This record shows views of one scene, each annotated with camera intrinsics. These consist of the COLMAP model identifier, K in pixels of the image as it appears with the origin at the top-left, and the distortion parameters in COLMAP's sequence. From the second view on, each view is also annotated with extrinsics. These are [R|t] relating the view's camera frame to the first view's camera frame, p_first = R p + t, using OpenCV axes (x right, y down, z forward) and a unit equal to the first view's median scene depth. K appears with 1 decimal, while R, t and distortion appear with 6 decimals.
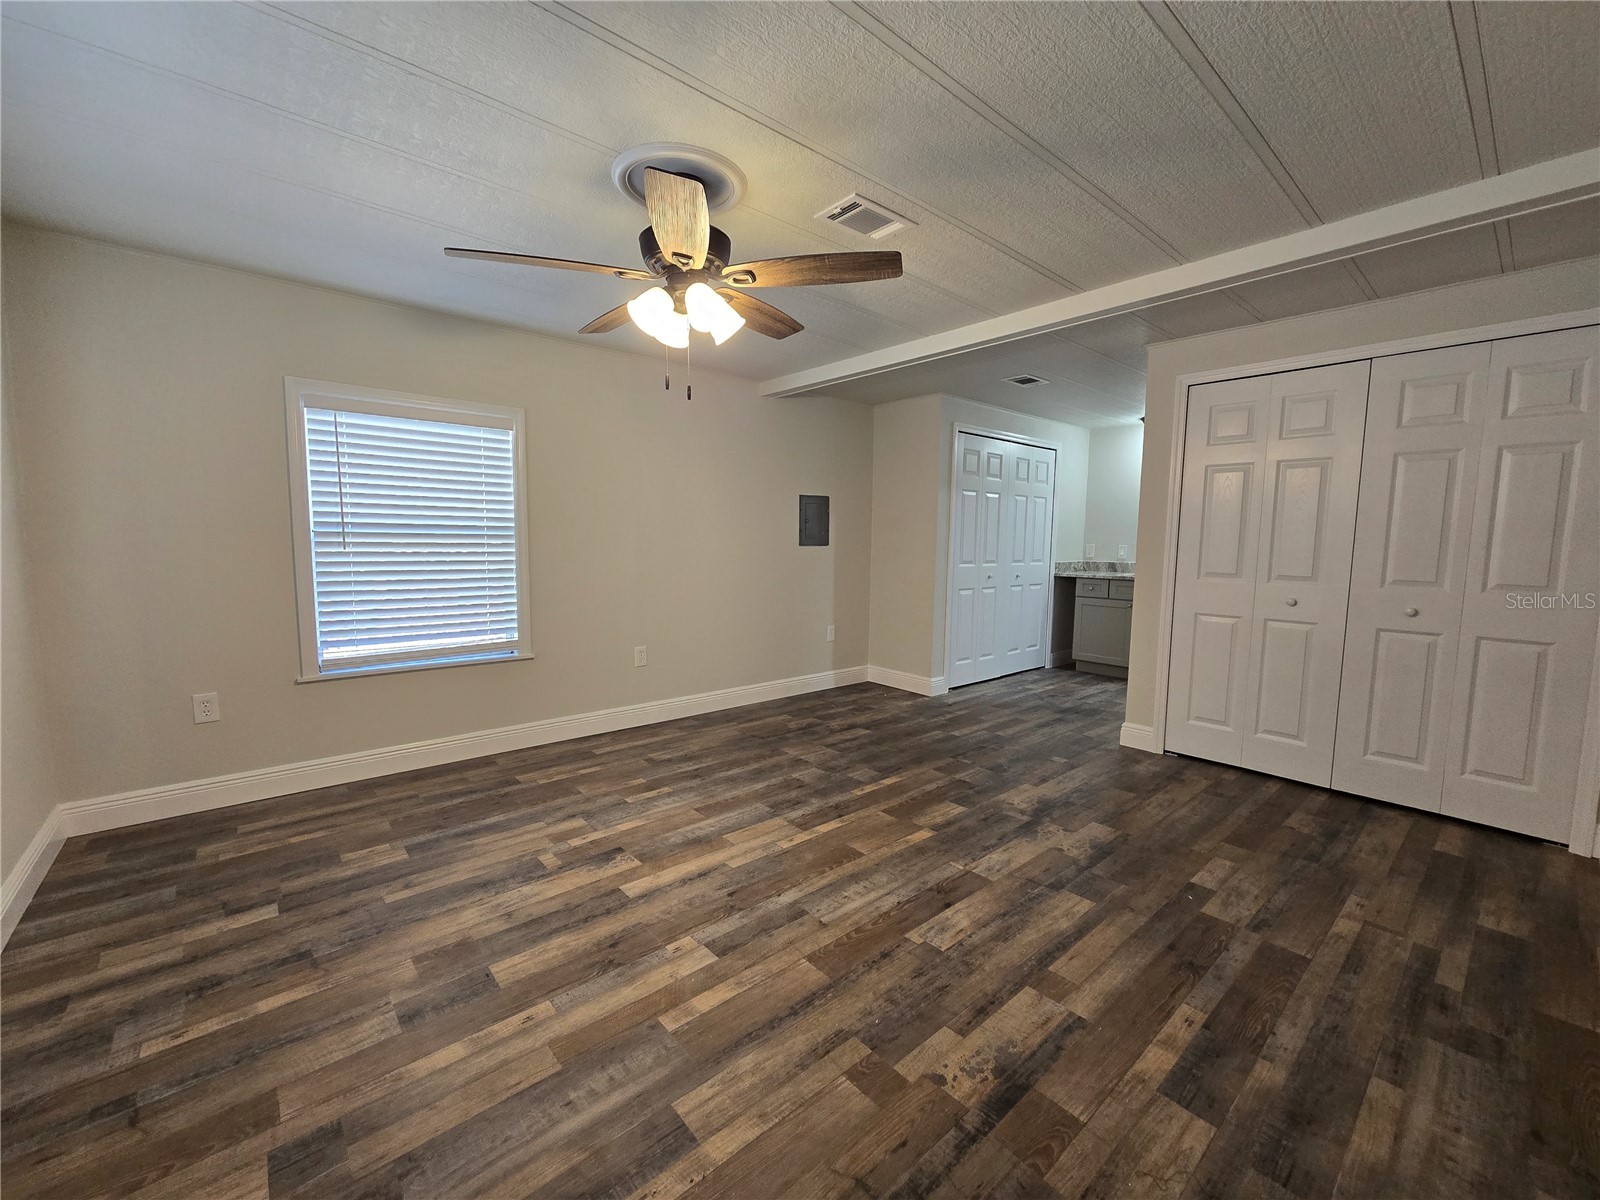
lens RADIAL K [[654.9, 0, 808.8], [0, 654.9, 600.7], [0, 0, 1]] dist [0.000457, 0.002316]
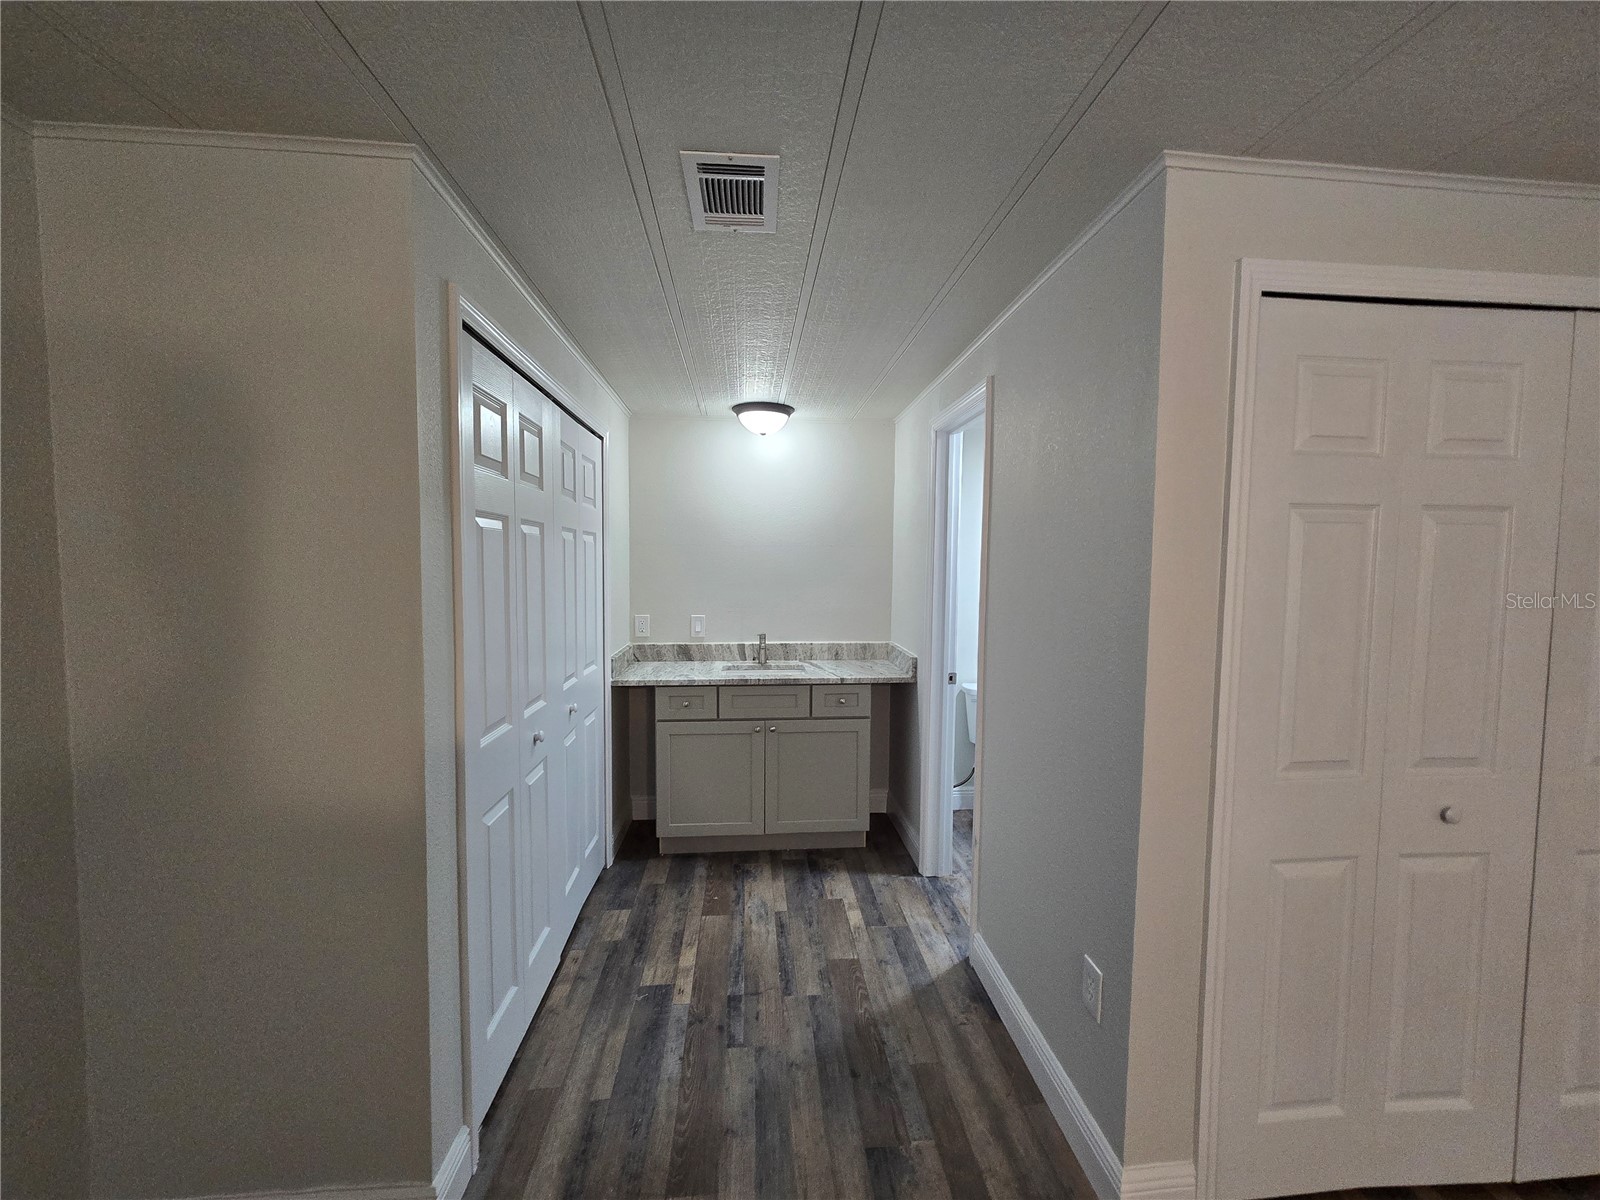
lens RADIAL K [[654.9, 0, 808.8], [0, 654.9, 600.7], [0, 0, 1]] dist [0.000457, 0.002316]
pose [[0.584937, -0.055026, 0.809210, 0.131718], [0.074807, 0.997104, 0.013728, -0.236157], [-0.807621, 0.052504, 0.587359, 1.359947]]
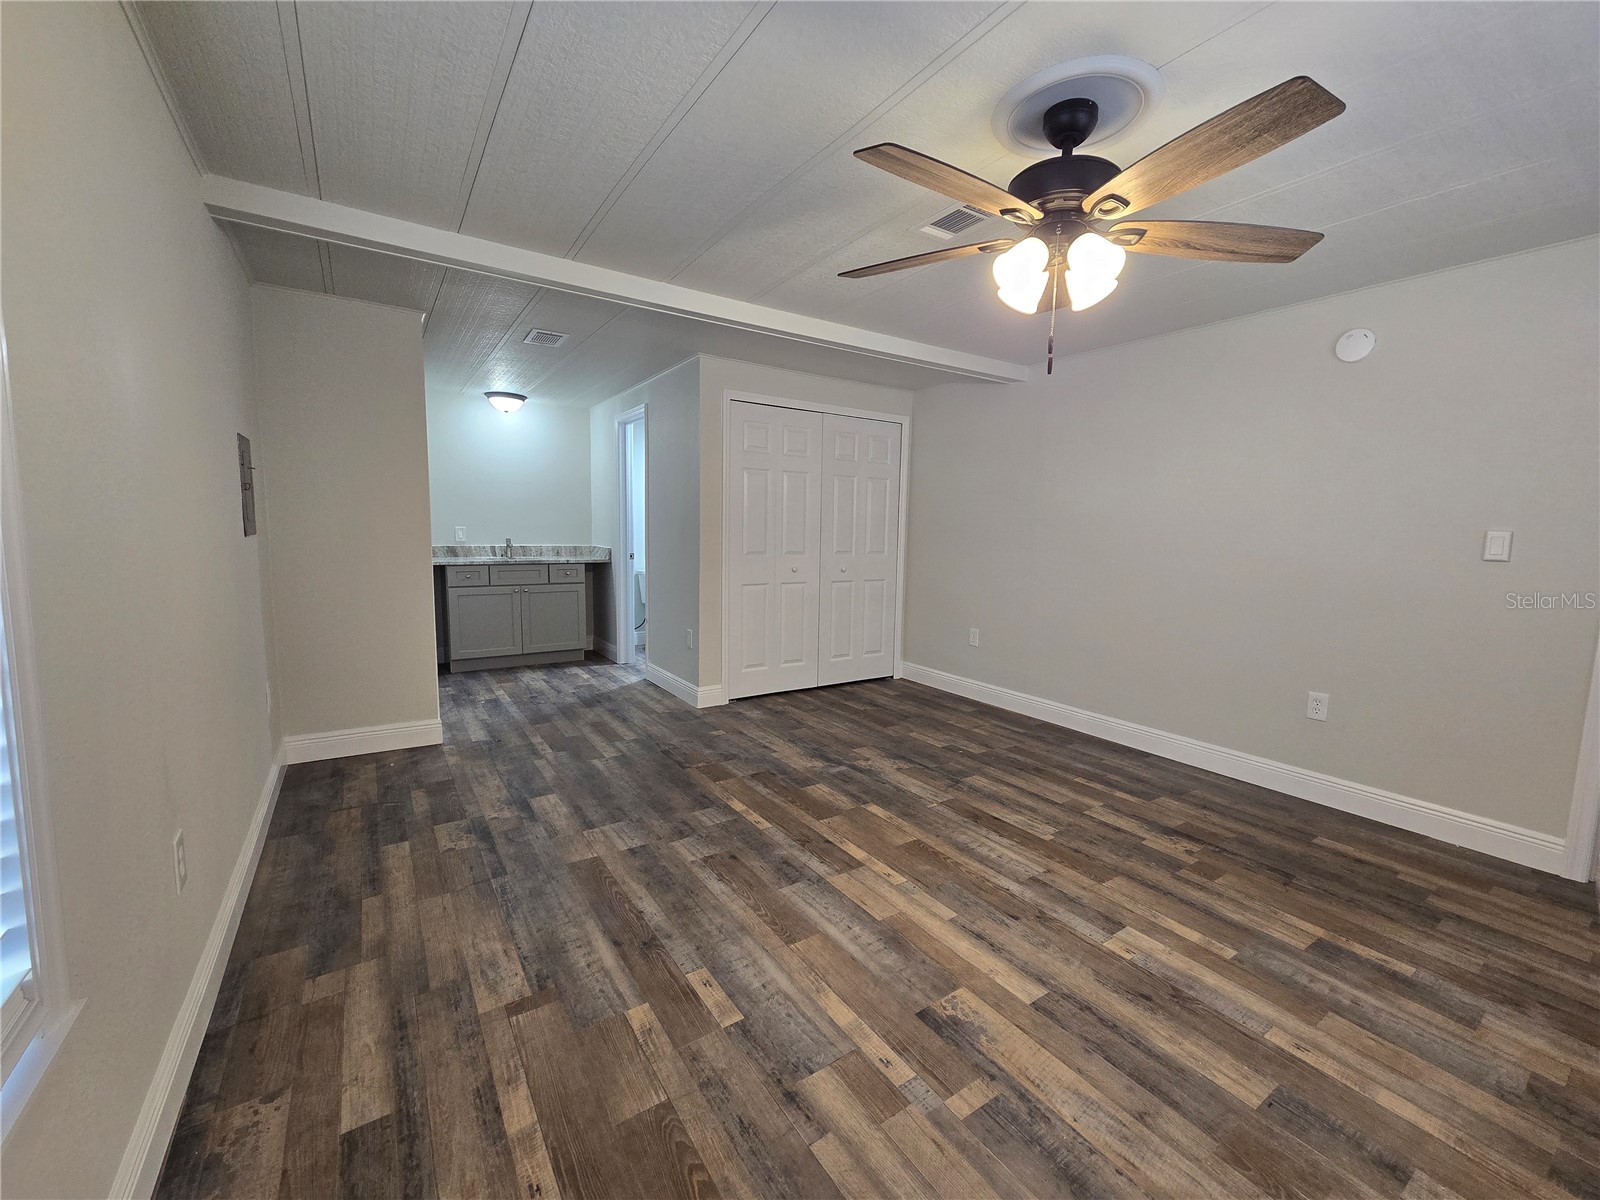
lens RADIAL K [[654.9, 0, 808.8], [0, 654.9, 600.7], [0, 0, 1]] dist [0.000457, 0.002316]
pose [[0.125788, -0.118715, 0.984929, -0.880483], [0.078099, 0.990918, 0.109462, -0.107743], [-0.988978, 0.063153, 0.133917, 0.978469]]
